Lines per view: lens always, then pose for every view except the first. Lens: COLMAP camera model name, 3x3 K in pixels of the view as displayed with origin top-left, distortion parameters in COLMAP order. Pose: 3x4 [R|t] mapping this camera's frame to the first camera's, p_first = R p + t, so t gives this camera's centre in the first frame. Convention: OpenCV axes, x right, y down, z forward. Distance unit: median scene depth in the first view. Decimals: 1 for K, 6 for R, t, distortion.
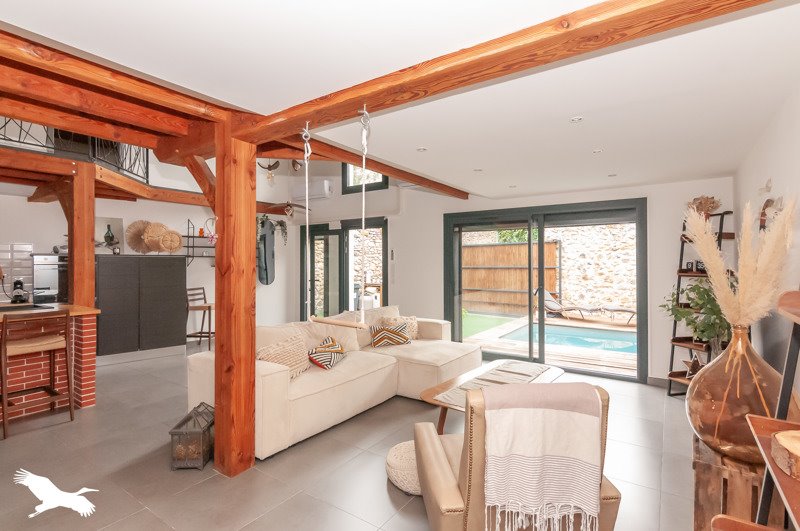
lens RADIAL K [[413.1, 0, 402.4], [0, 413.1, 263.4], [0, 0, 1]] dist [0.002695, 0.000394]
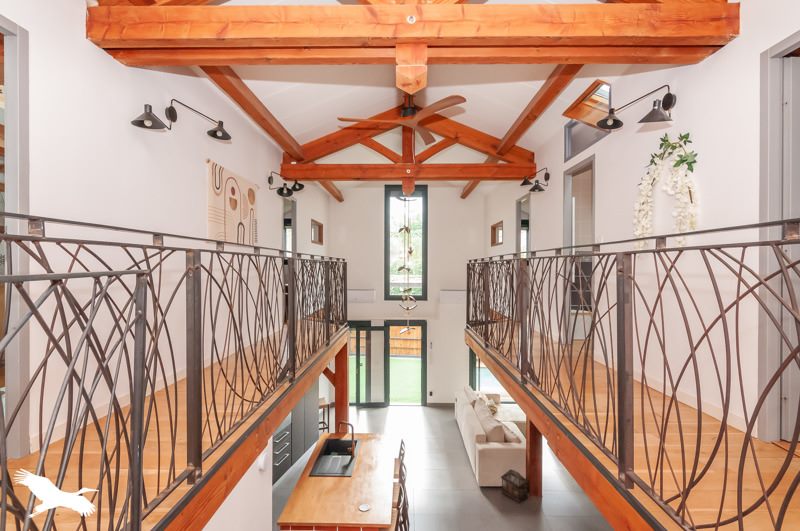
lens RADIAL K [[413.1, 0, 401.6], [0, 413.1, 263.0], [0, 0, 1]] dist [0.002695, 0.000394]
pose [[0.815780, 0.004871, 0.578342, -0.881274], [0.000644, 0.999956, -0.009330, -0.275112], [-0.578363, 0.007984, 0.815741, -0.143326]]
